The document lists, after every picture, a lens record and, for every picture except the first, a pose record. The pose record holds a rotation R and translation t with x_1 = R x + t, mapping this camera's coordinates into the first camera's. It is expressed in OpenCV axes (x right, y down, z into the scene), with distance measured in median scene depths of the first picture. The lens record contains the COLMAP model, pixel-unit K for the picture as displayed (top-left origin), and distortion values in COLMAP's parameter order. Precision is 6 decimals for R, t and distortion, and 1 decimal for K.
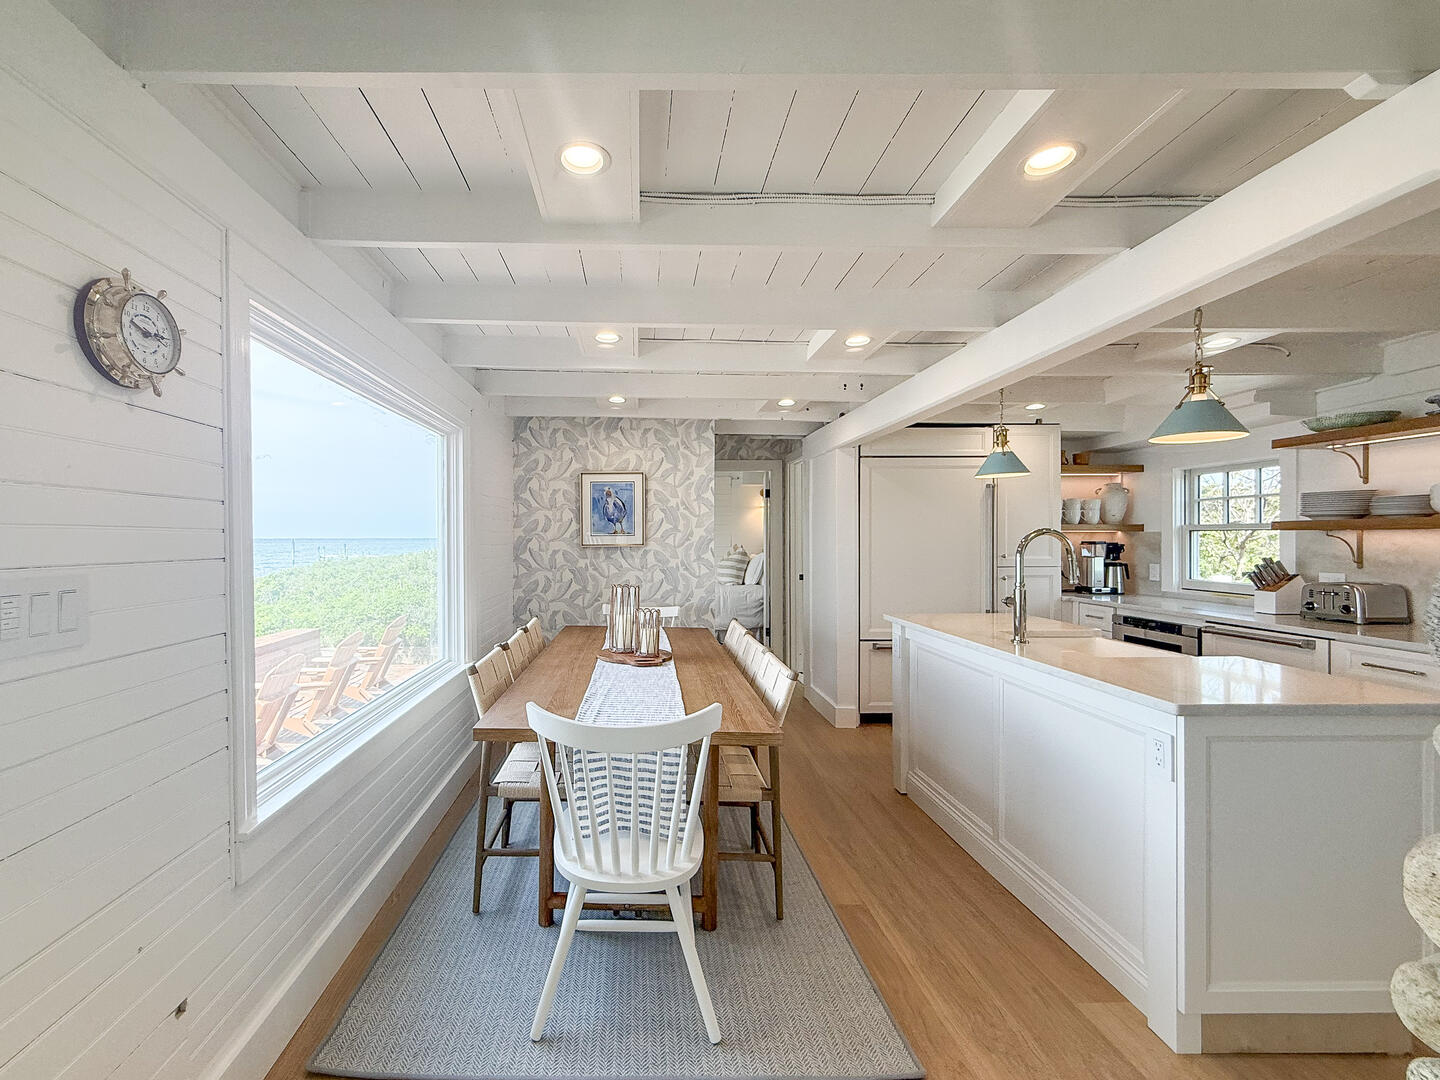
lens RADIAL K [[645.9, 0, 622.8], [0, 645.9, 541.6], [0, 0, 1]] dist [-0.000818, -0.000018]
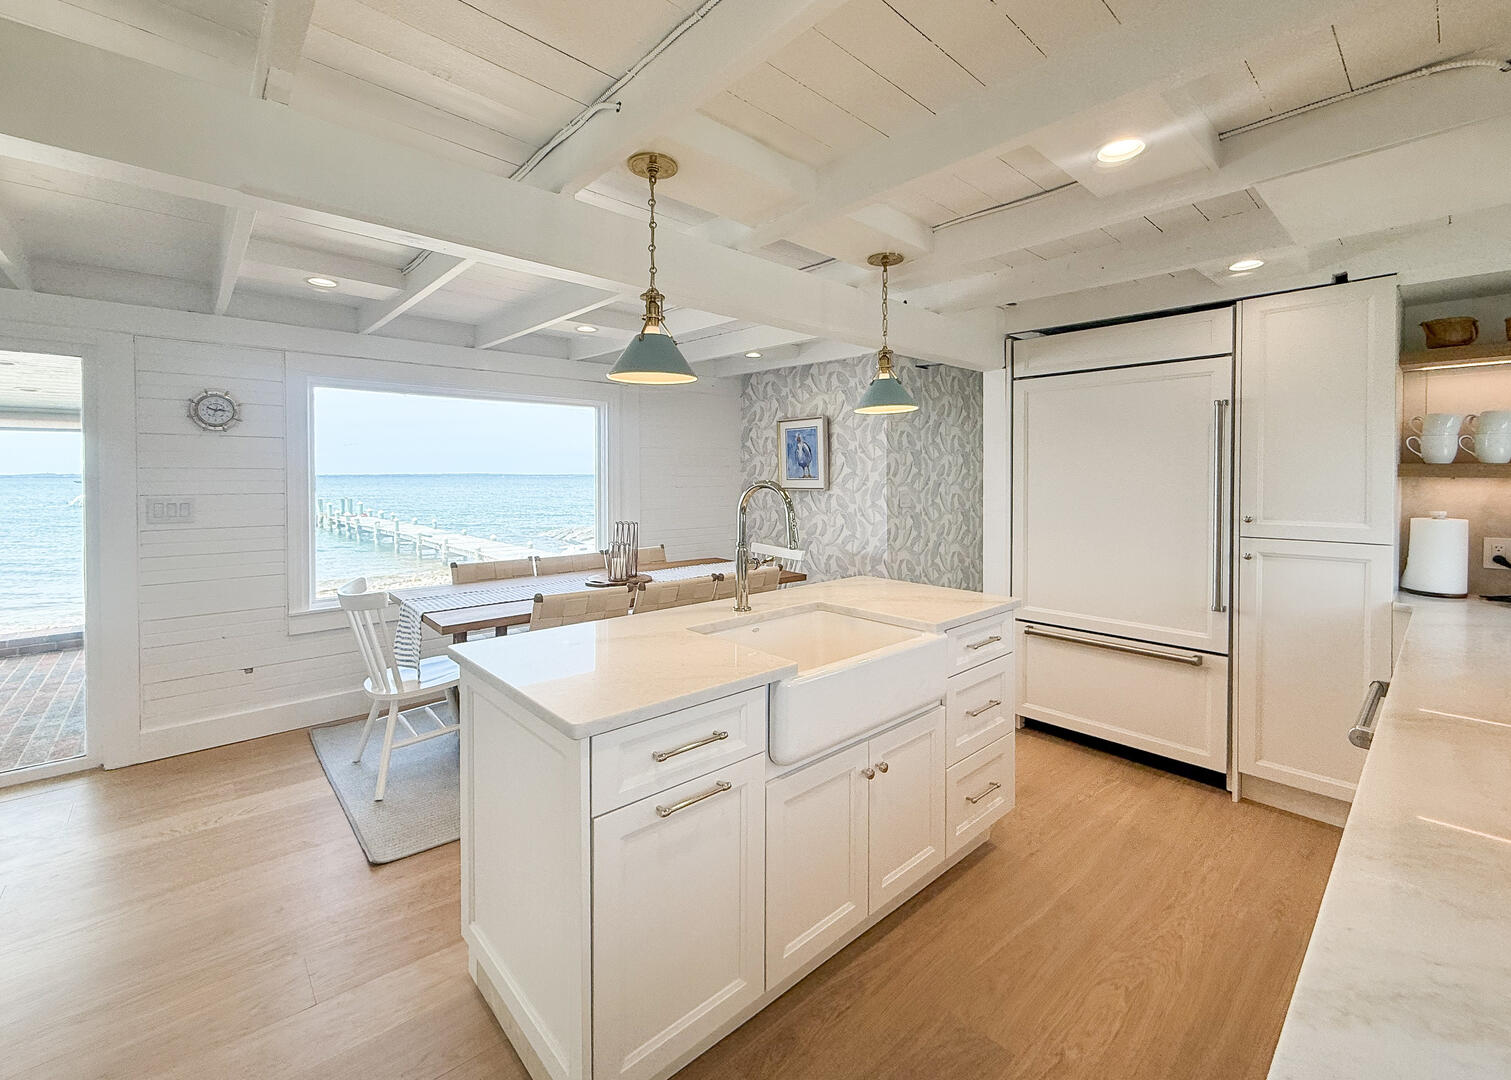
lens RADIAL K [[652.2, 0, 720.4], [0, 652.2, 490.9], [0, 0, 1]] dist [0.002907, 0.000026]
pose [[0.636766, 0.021318, -0.770763, 0.738826], [-0.005235, 0.999714, 0.023325, -0.015405], [0.771040, -0.010818, 0.636695, 0.237749]]
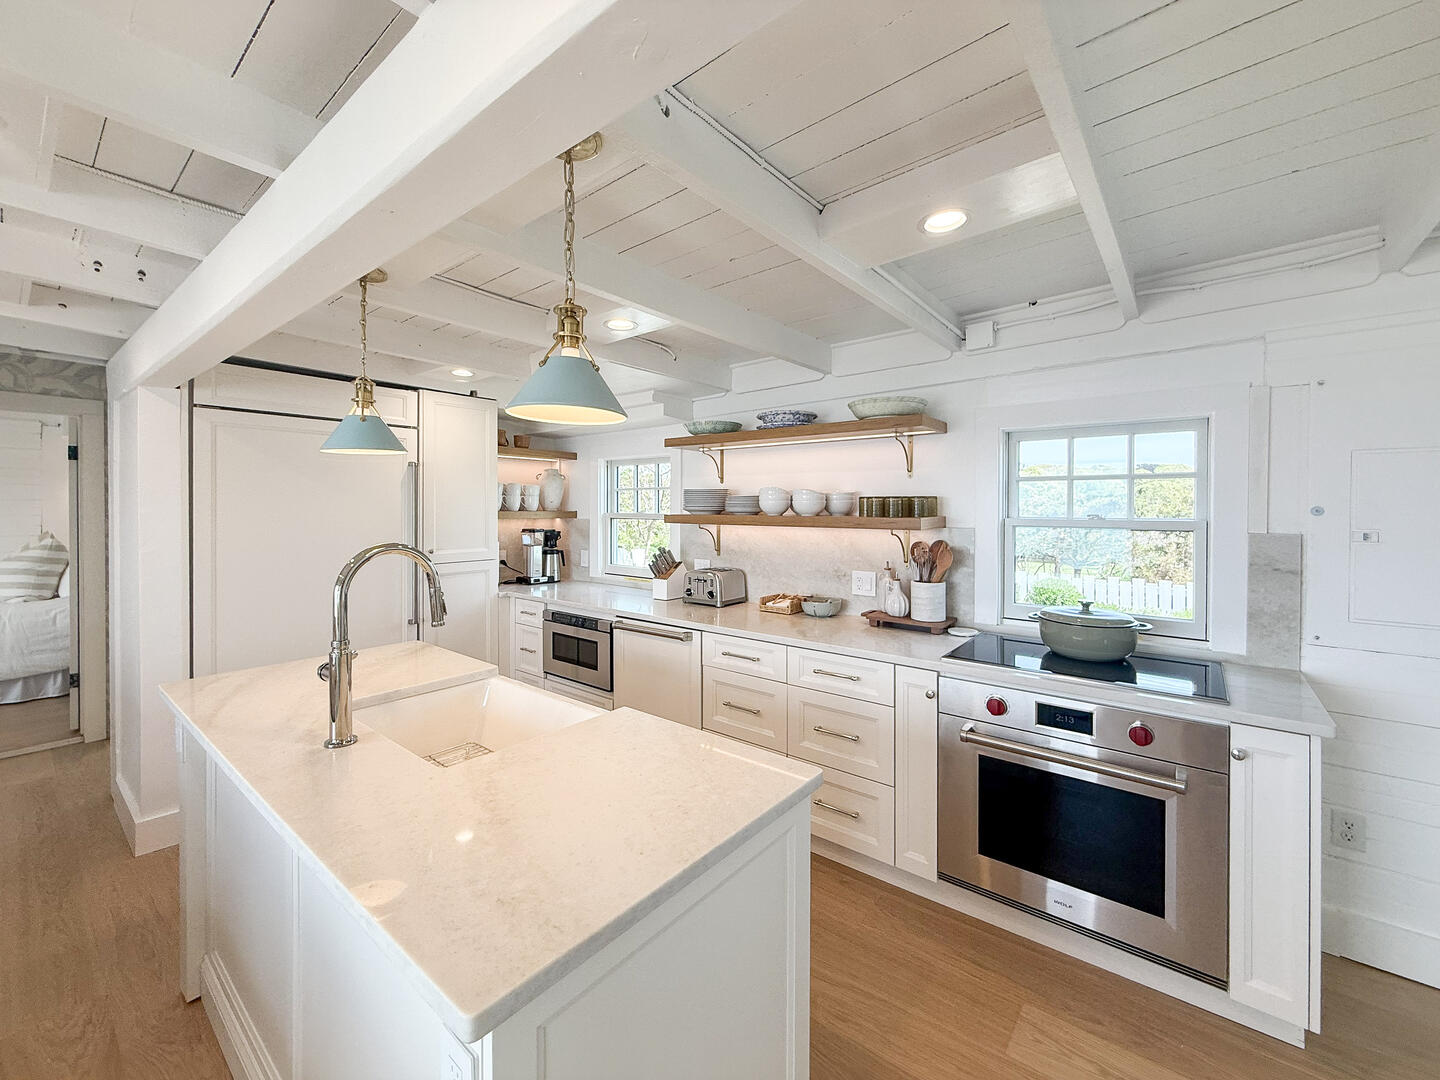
lens RADIAL K [[583.2, 0, 750.3], [0, 583.2, 508.0], [0, 0, 1]] dist [-0.008033, 0.000494]
pose [[0.604854, 0.002502, 0.796332, 0.246173], [-0.001346, 0.999997, -0.002119, -0.031225], [-0.796335, 0.000209, 0.604856, 0.230808]]
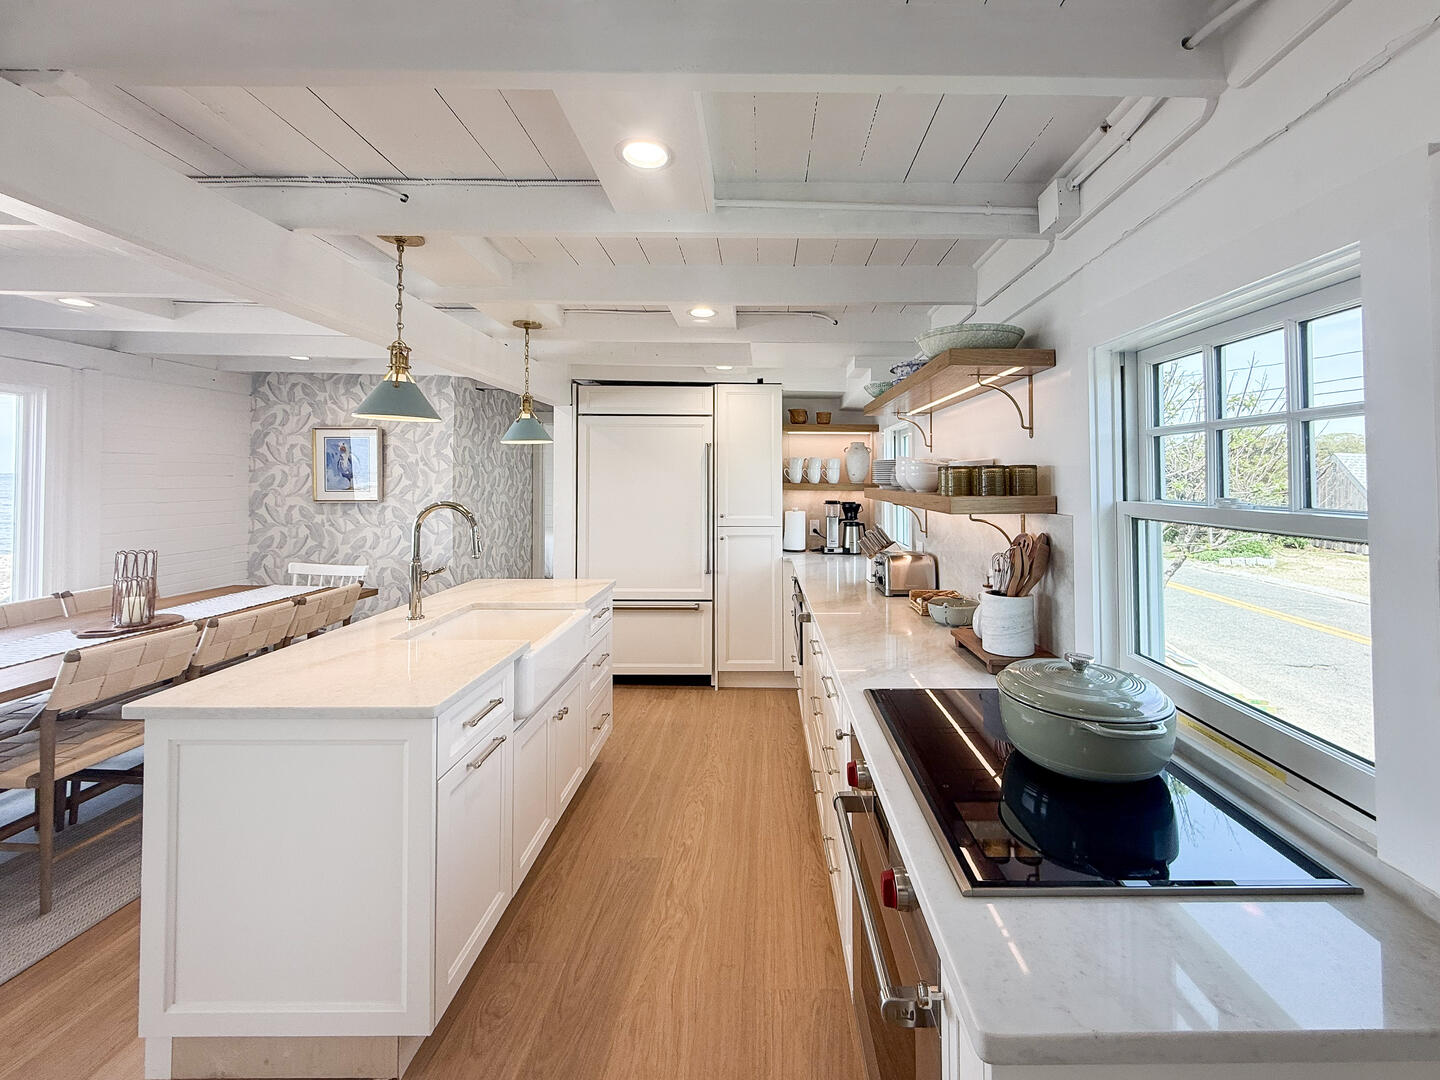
lens RADIAL K [[645.9, 0, 780.5], [0, 645.9, 463.4], [0, 0, 1]] dist [-0.000818, -0.000018]
pose [[0.999965, 0.007580, 0.003473, 0.670942], [-0.007490, 0.999655, -0.025184, -0.033625], [-0.003663, 0.025157, 0.999677, 0.005771]]
